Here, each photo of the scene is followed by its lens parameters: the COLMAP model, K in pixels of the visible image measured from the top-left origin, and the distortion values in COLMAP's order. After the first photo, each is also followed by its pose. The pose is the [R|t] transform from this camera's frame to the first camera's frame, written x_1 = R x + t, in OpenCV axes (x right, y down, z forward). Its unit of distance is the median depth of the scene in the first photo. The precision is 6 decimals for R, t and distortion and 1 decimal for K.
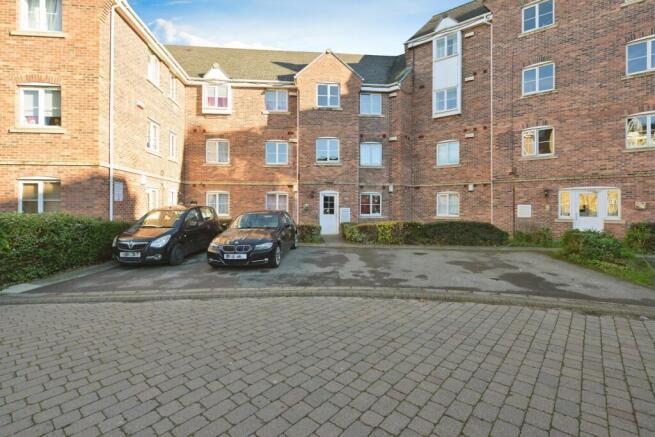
lens RADIAL K [[316.7, 0, 326.5], [0, 316.7, 215.2], [0, 0, 1]] dist [-0.002199, -0.000038]
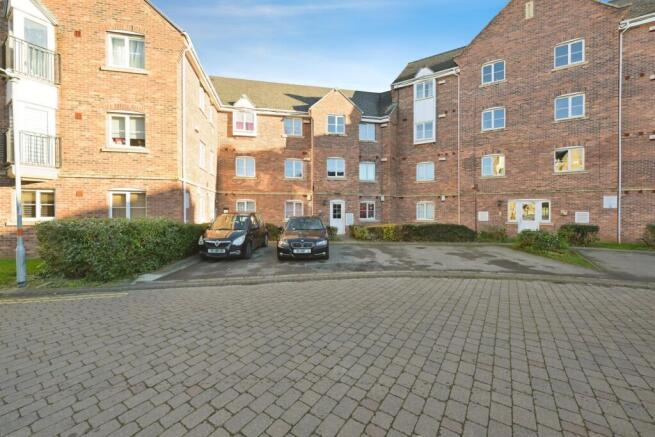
lens RADIAL K [[268.3, 0, 327.8], [0, 268.3, 220.9], [0, 0, 1]] dist [-0.001127, -0.000026]
pose [[0.993991, -0.001080, 0.109457, -0.179479], [0.000007, 0.999952, 0.009798, -0.004671], [-0.109462, -0.009738, 0.993943, -0.079250]]
